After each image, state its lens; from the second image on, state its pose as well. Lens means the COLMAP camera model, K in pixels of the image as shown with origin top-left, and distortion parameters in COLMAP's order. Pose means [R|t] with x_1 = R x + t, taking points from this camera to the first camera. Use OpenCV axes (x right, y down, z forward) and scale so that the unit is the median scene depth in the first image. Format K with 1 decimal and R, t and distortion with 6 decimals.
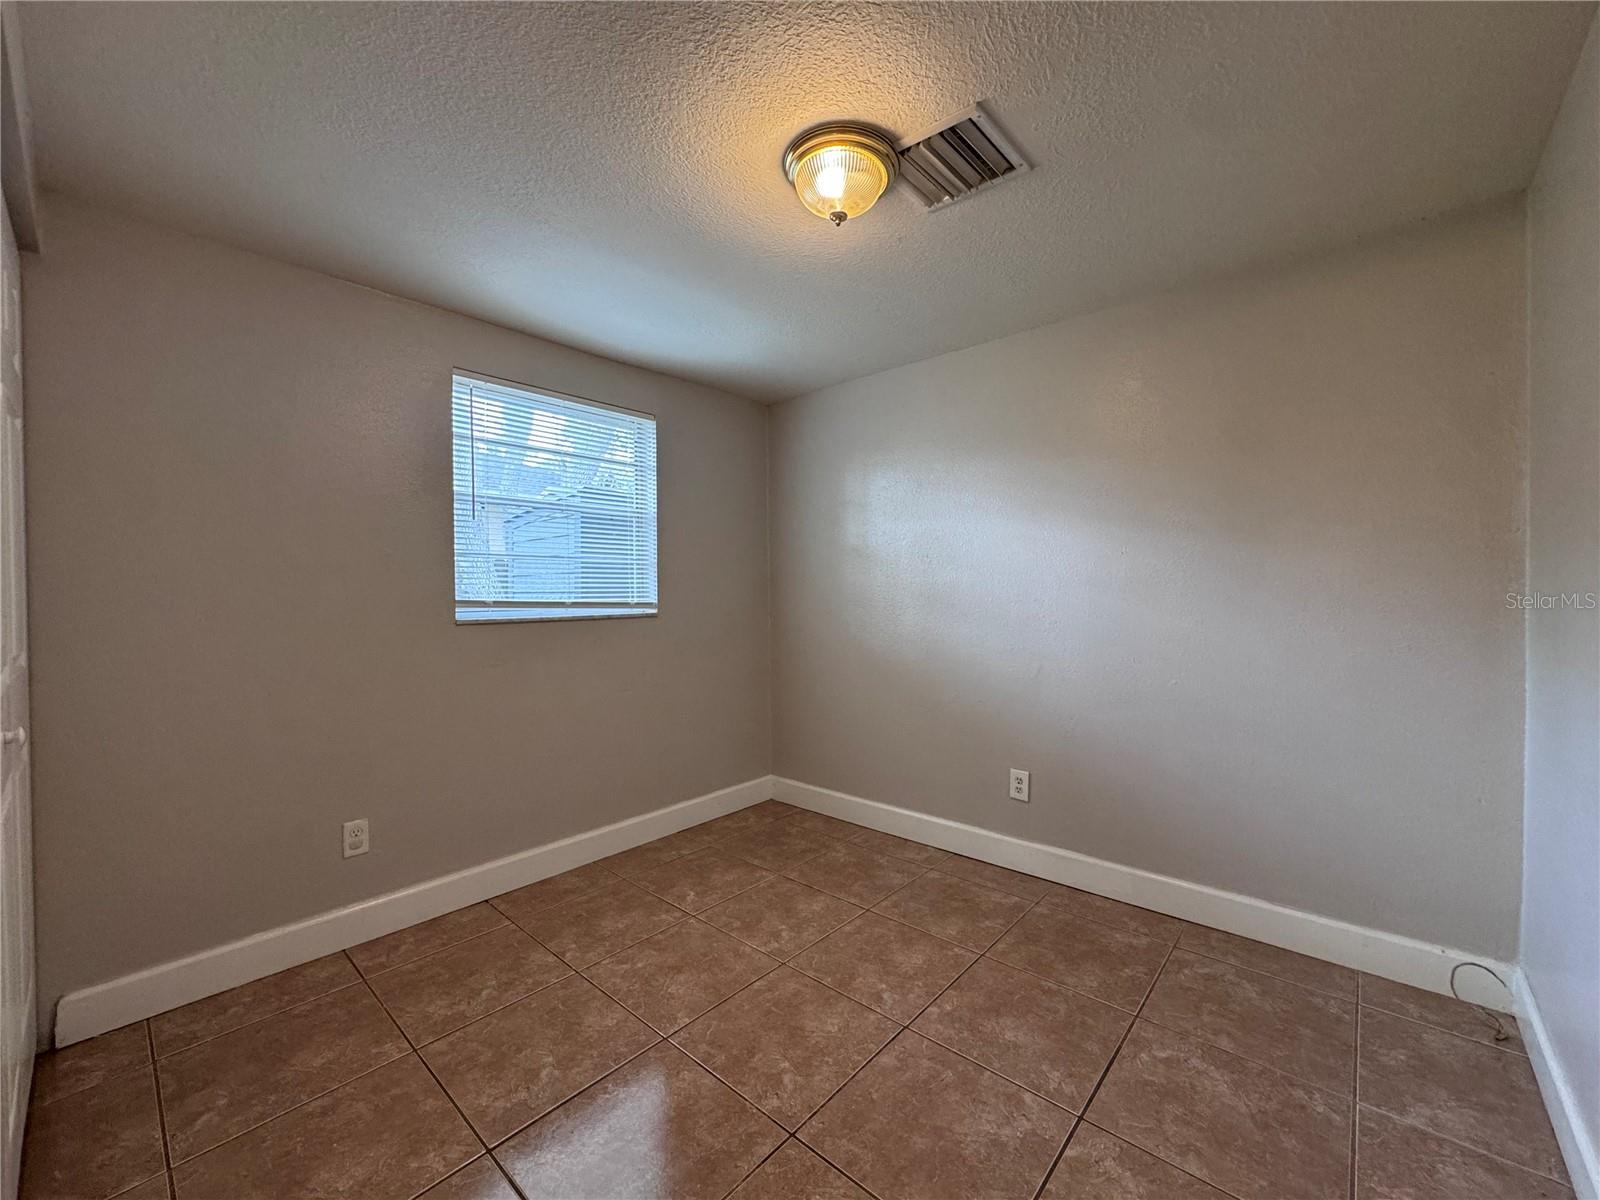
lens RADIAL K [[639.4, 0, 801.3], [0, 639.4, 595.2], [0, 0, 1]] dist [-0.002350, 0.000230]
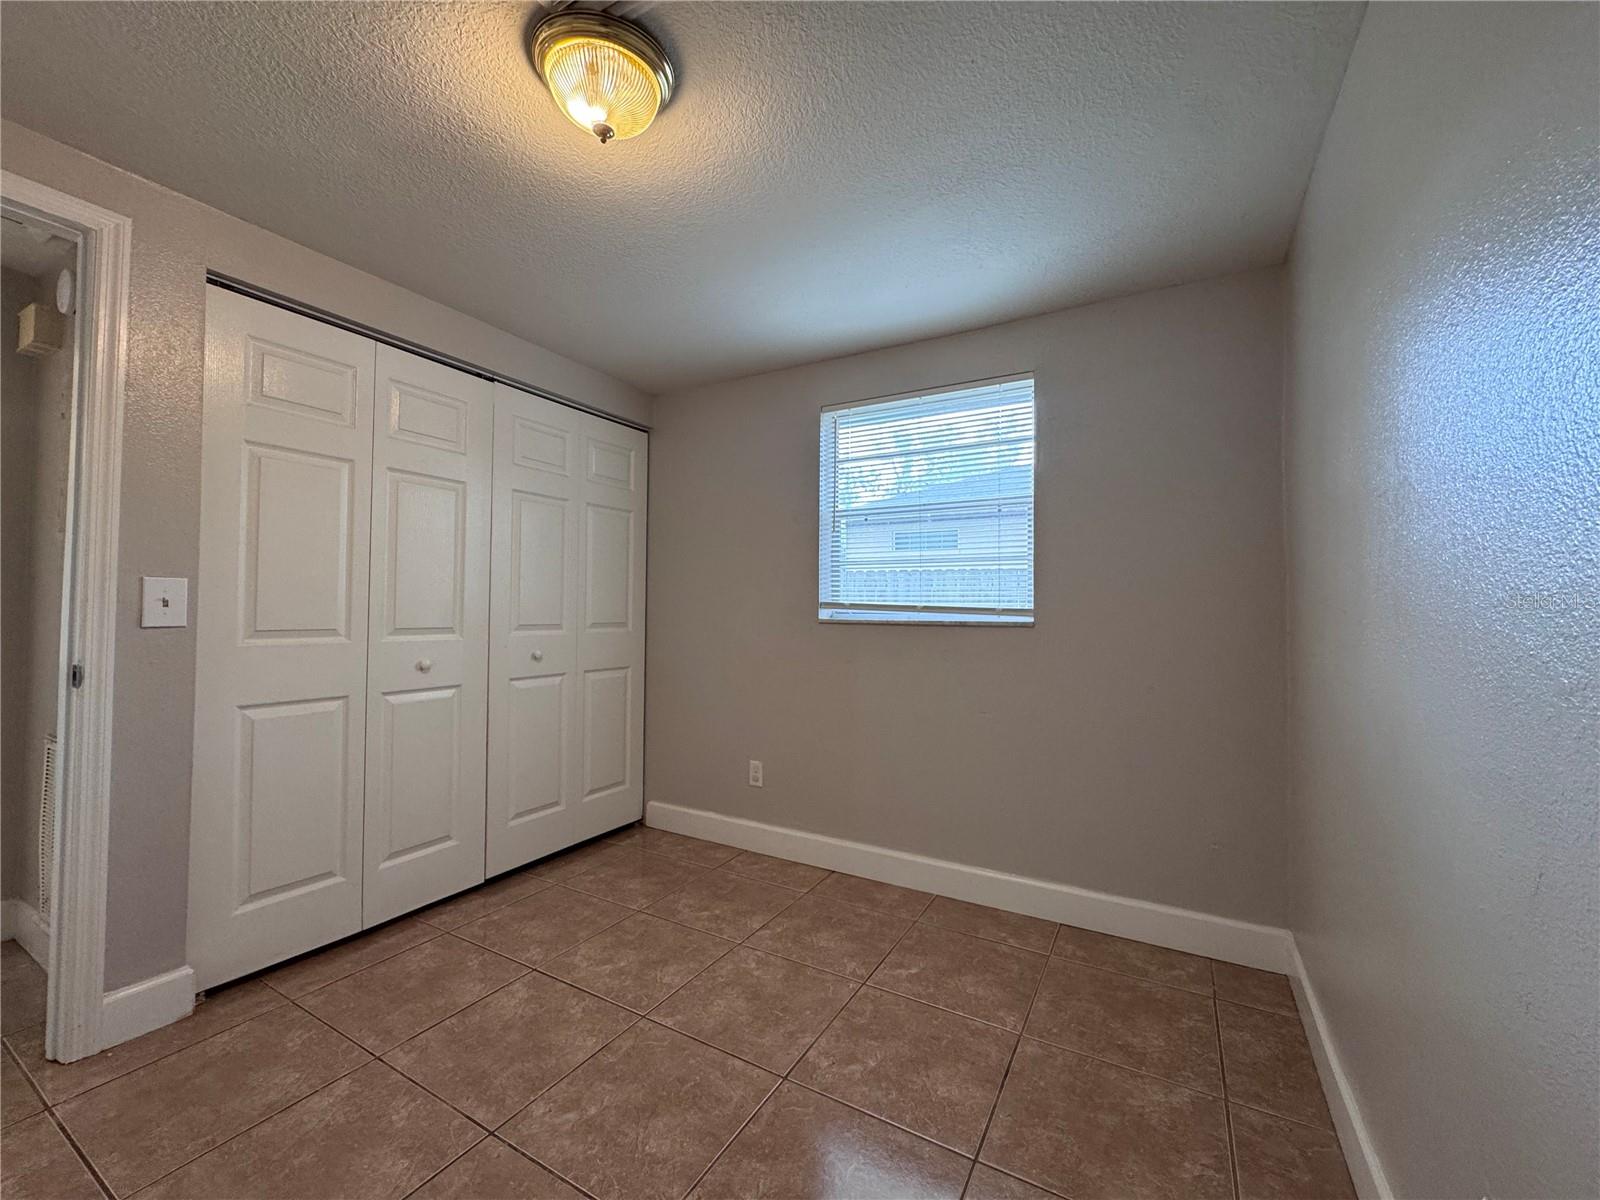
lens RADIAL K [[639.4, 0, 801.3], [0, 639.4, 595.2], [0, 0, 1]] dist [-0.002350, 0.000230]
pose [[0.203366, -0.017465, -0.978947, 0.600878], [-0.014563, 0.999676, -0.020860, 0.019506], [0.978994, 0.018499, 0.203046, 0.712544]]
